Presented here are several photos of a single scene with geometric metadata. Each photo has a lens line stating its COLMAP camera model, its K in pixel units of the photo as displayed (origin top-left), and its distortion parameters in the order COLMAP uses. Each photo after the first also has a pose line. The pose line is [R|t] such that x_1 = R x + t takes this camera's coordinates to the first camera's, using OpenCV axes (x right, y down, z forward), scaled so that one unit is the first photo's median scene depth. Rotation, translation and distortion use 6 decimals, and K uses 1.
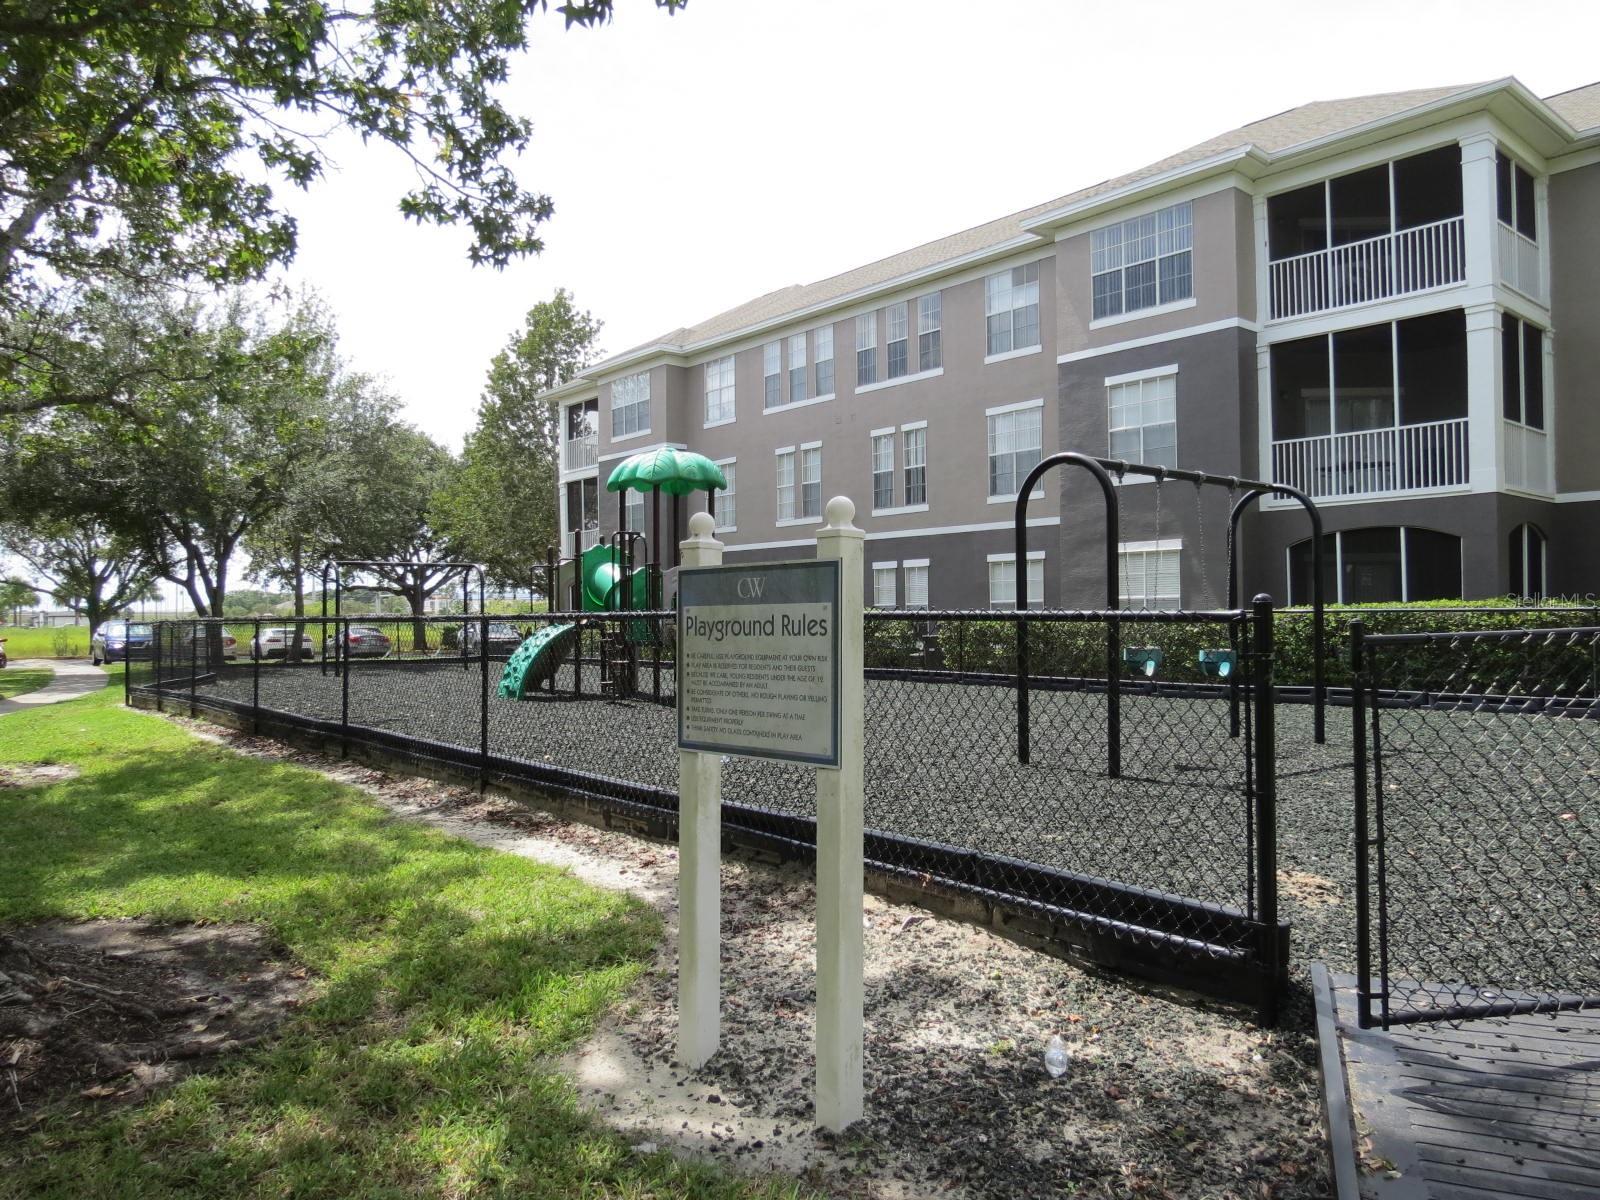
lens RADIAL K [[1132.7, 0, 811.0], [0, 1132.7, 593.5], [0, 0, 1]] dist [-0.041023, 0.020196]
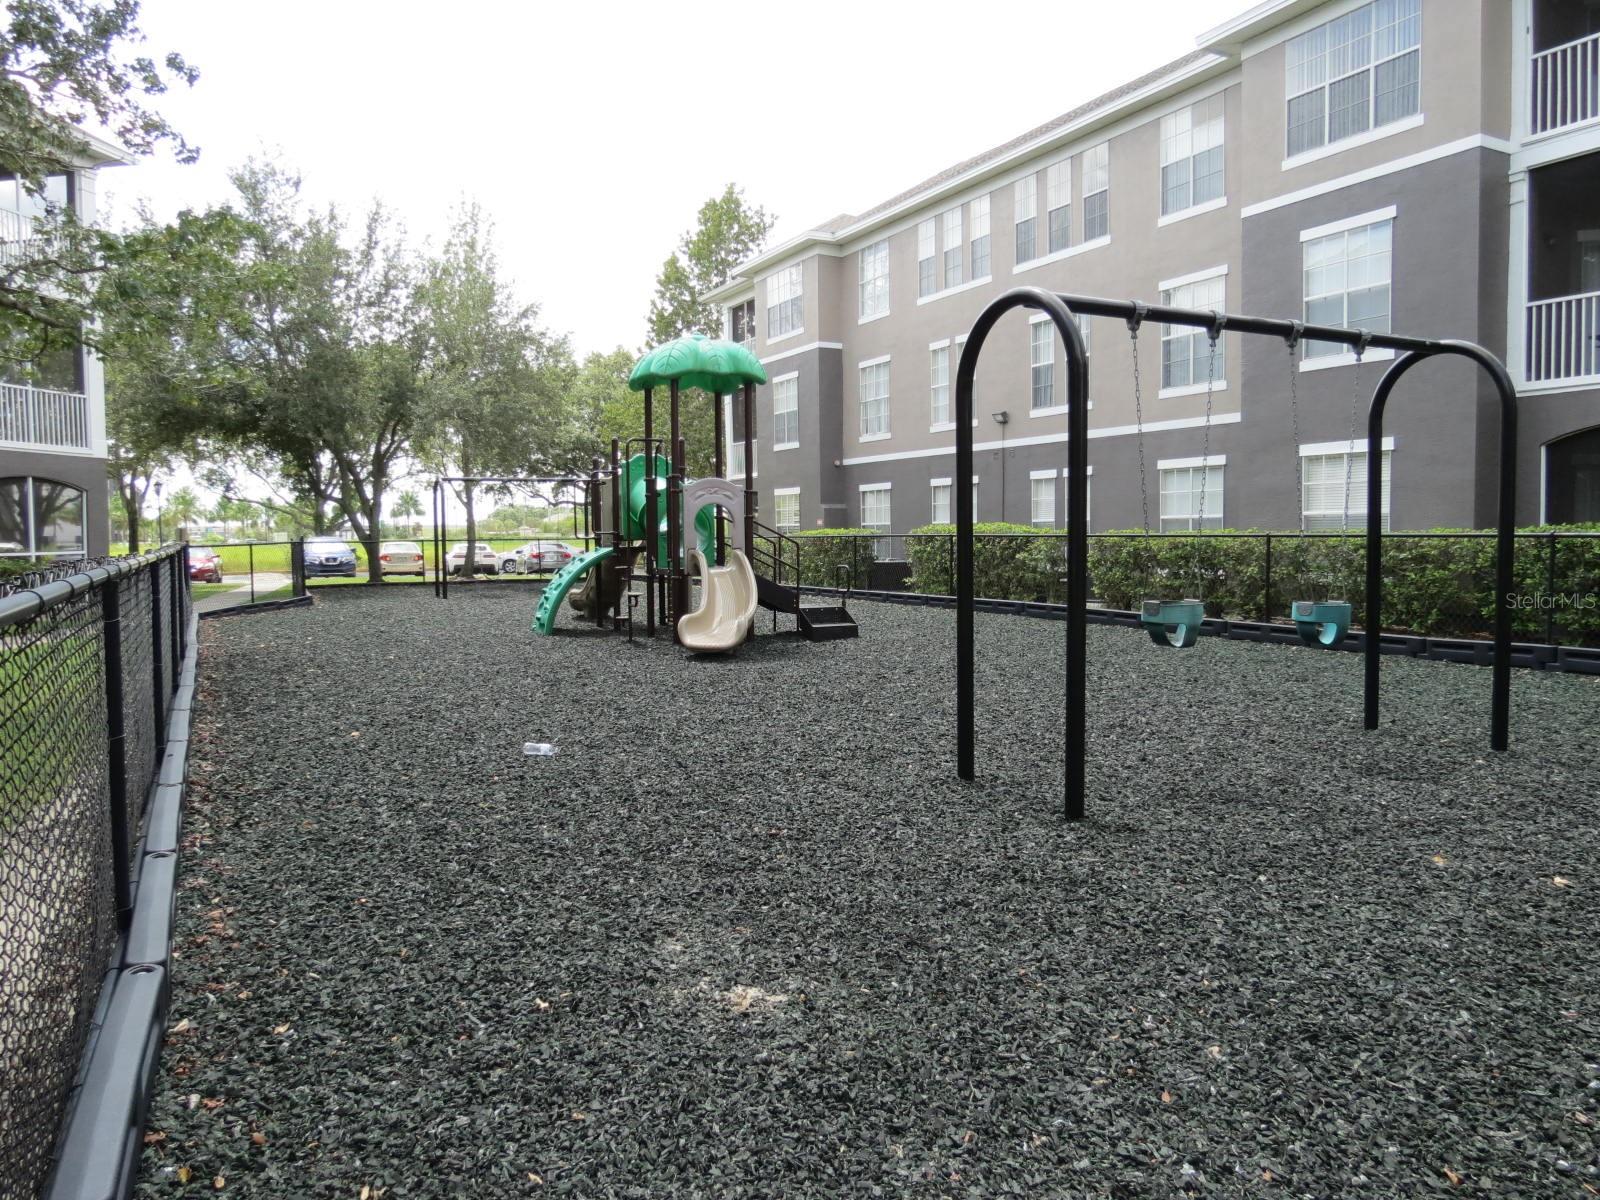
lens RADIAL K [[1132.7, 0, 811.0], [0, 1132.7, 593.5], [0, 0, 1]] dist [-0.041023, 0.020196]
pose [[0.975075, 0.011062, -0.221600, 0.097973], [0.006198, 0.997009, 0.077043, -0.002550], [0.221789, -0.076496, 0.972089, 0.140241]]
